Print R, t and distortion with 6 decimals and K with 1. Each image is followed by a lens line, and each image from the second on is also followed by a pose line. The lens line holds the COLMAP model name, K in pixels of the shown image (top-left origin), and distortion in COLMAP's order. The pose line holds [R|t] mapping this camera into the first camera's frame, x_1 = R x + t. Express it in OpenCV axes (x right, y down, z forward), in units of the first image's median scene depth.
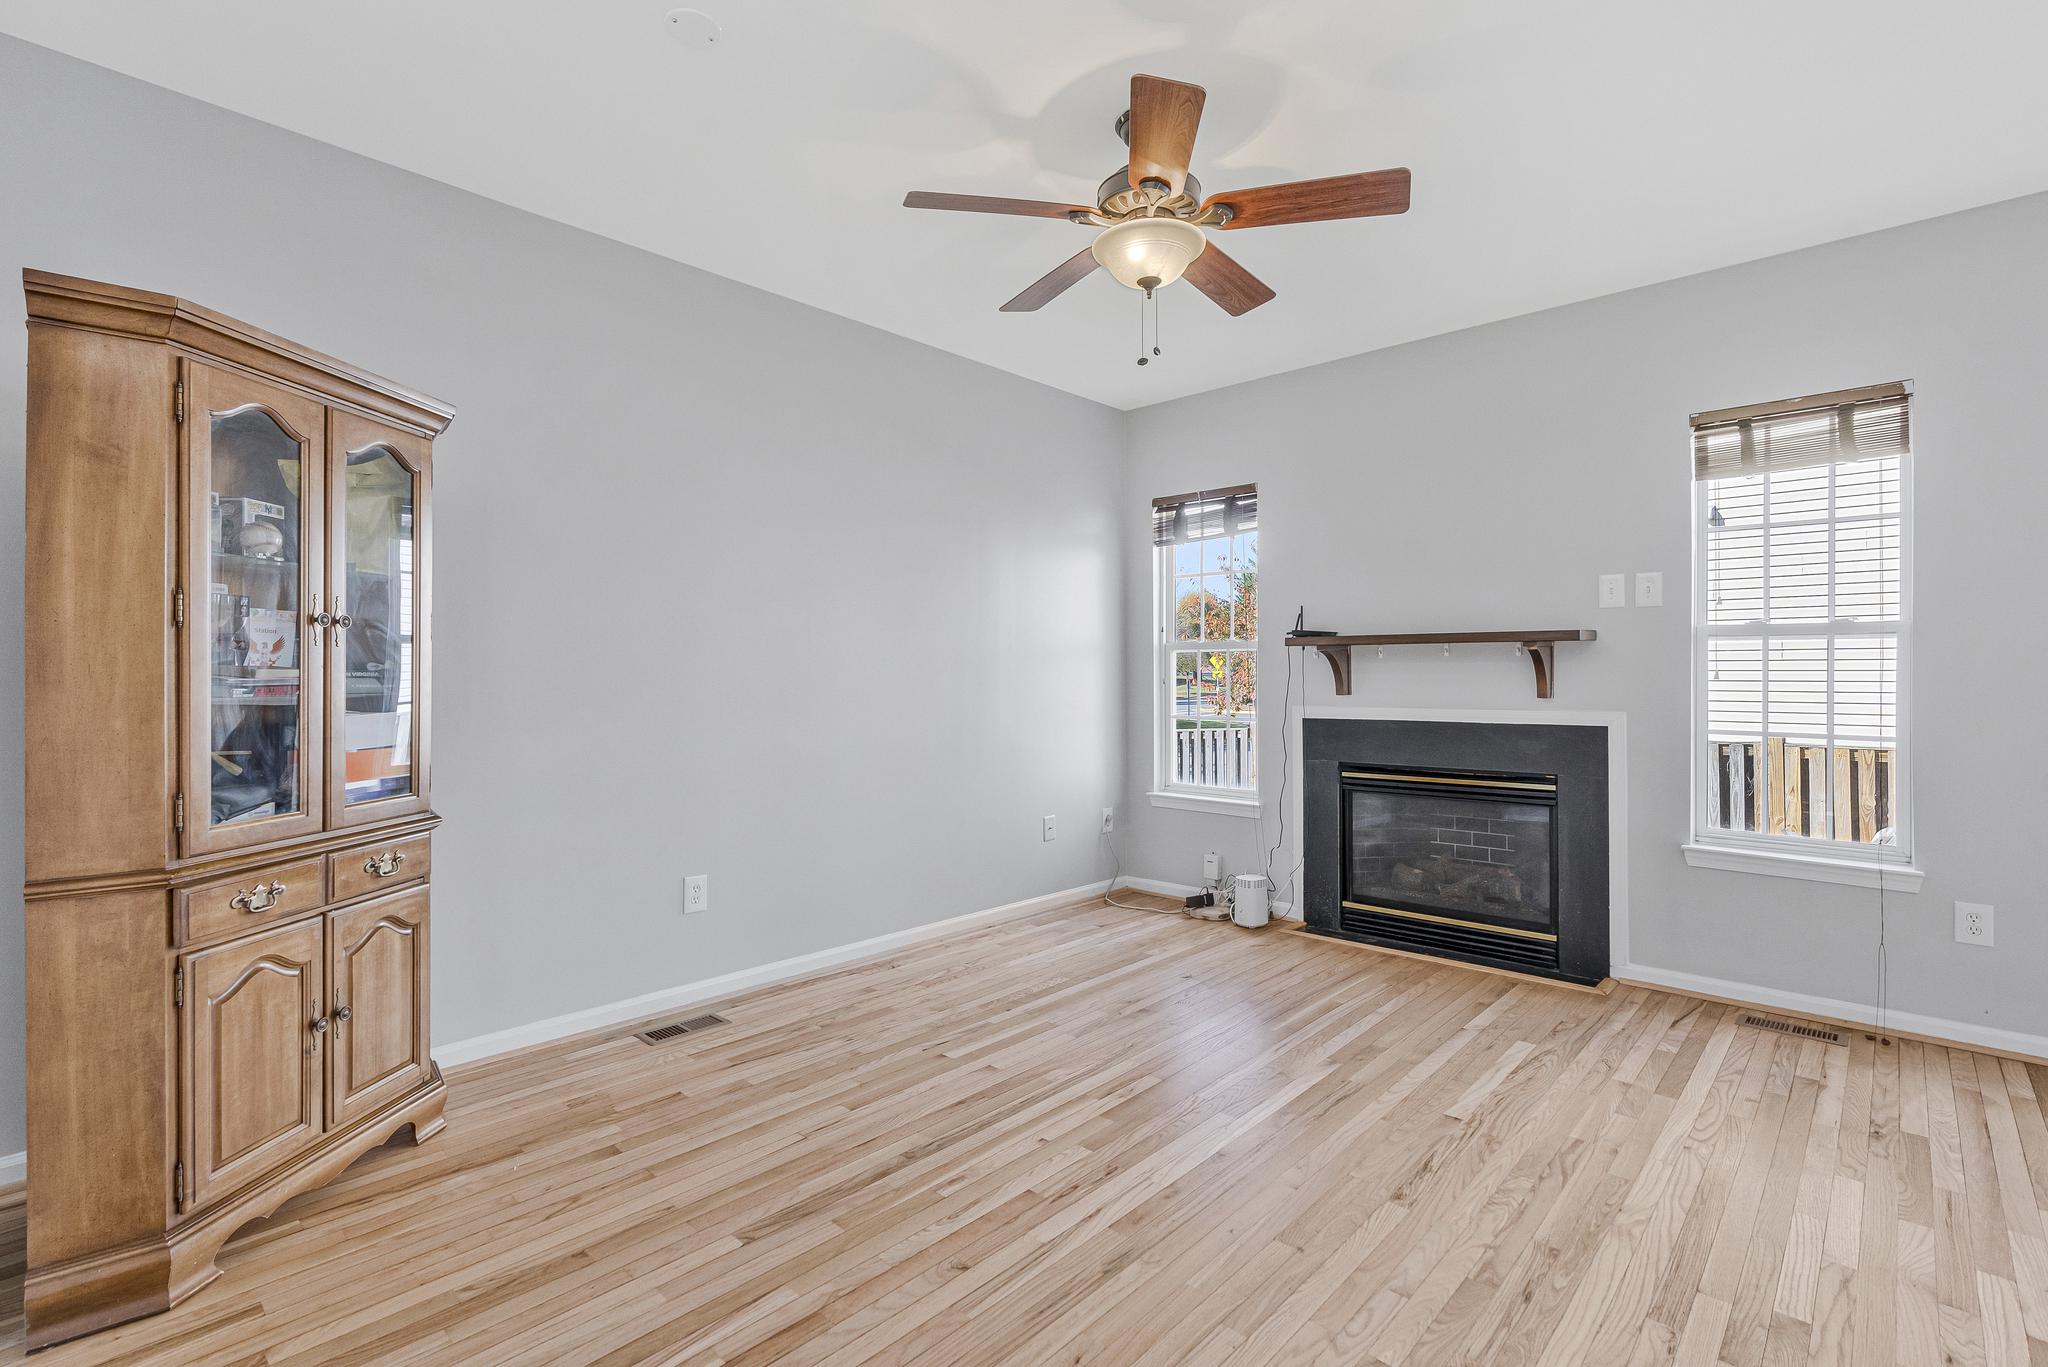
lens RADIAL K [[947.2, 0, 1012.4], [0, 947.2, 662.7], [0, 0, 1]] dist [0.000587, 0.000271]
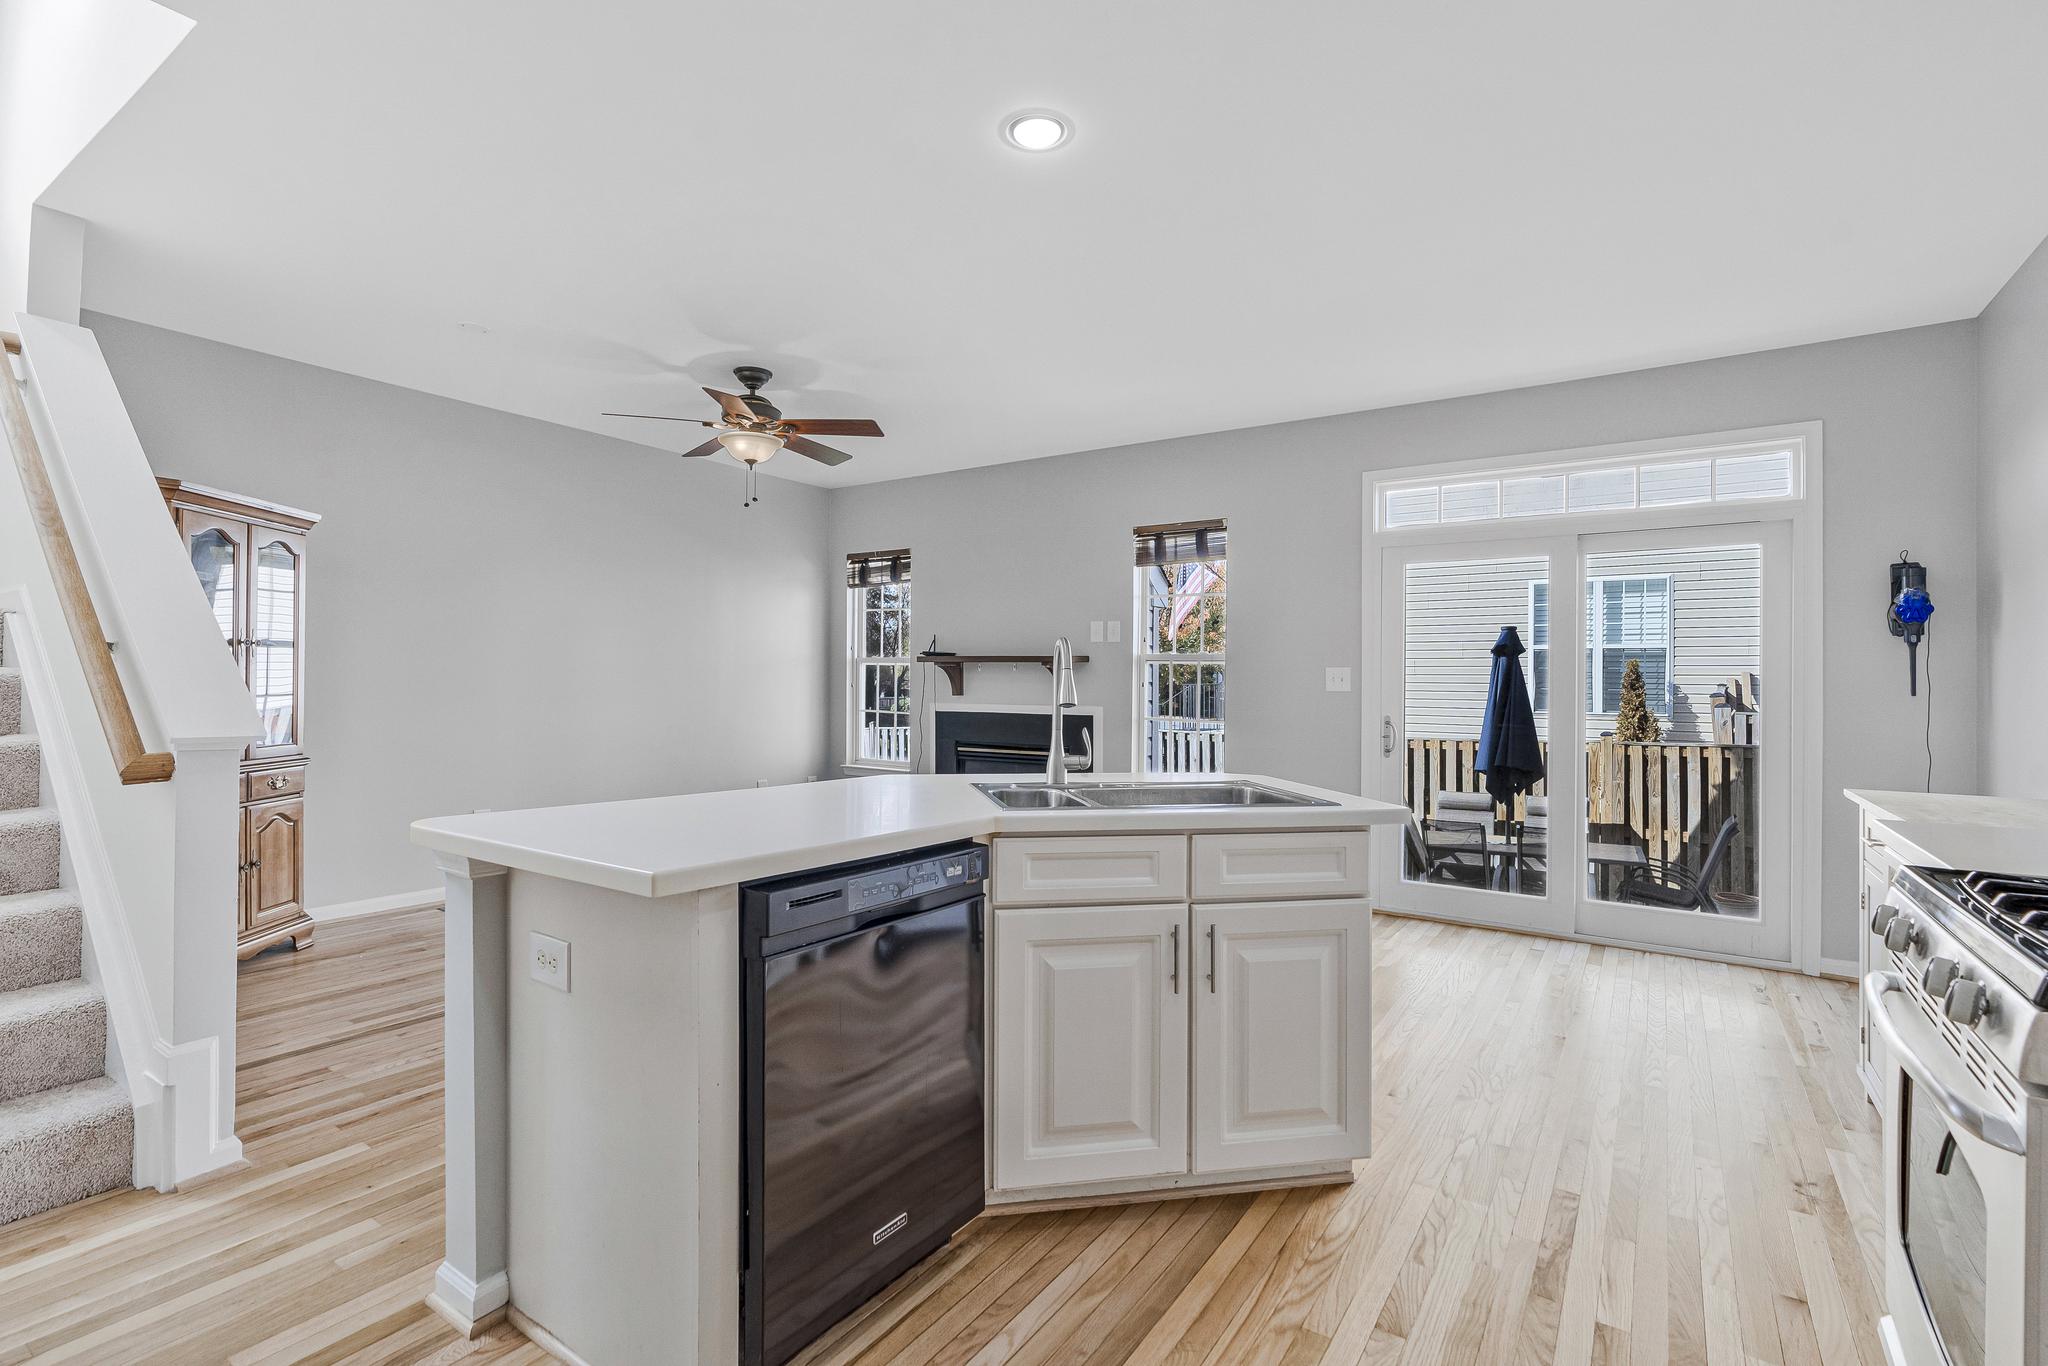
lens RADIAL K [[943.8, 0, 1024.0], [0, 943.8, 683.0], [0, 0, 1]] dist [-0.002911, -0.000504]
pose [[0.985946, 0.013401, 0.166527, 0.349281], [-0.015959, 0.999774, 0.014032, -0.014159], [-0.166301, -0.016492, 0.985937, -0.822345]]
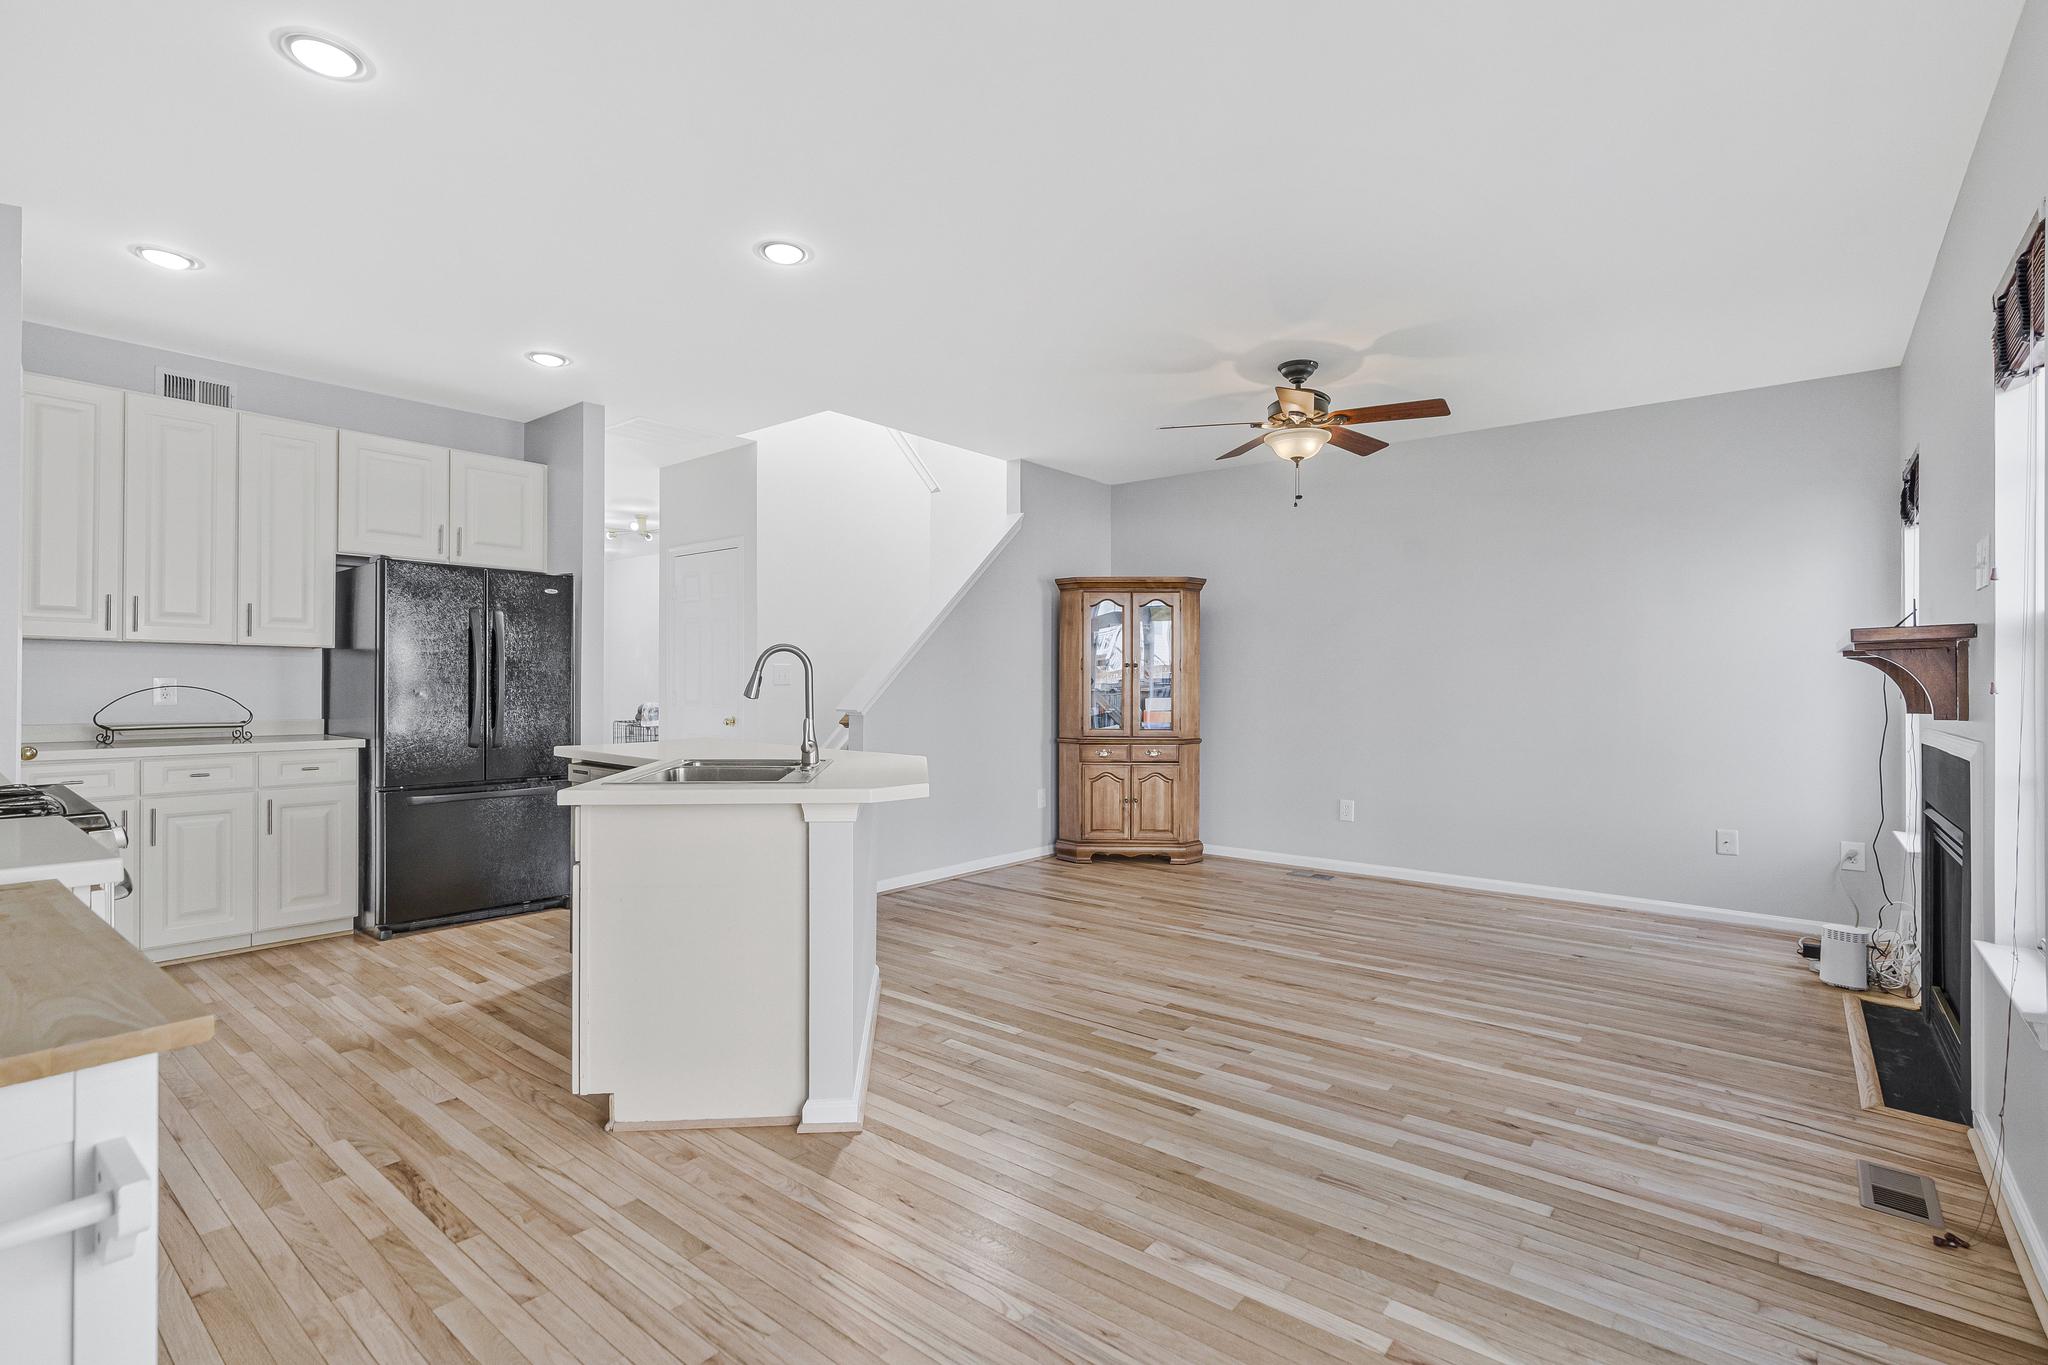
lens RADIAL K [[954.1, 0, 1018.2], [0, 954.1, 672.9], [0, 0, 1]] dist [-0.003580, 0.000254]
pose [[0.072244, -0.008907, -0.997347, 1.849955], [0.007957, 0.999933, -0.008354, 0.001048], [0.997355, -0.007333, 0.072310, 0.368969]]
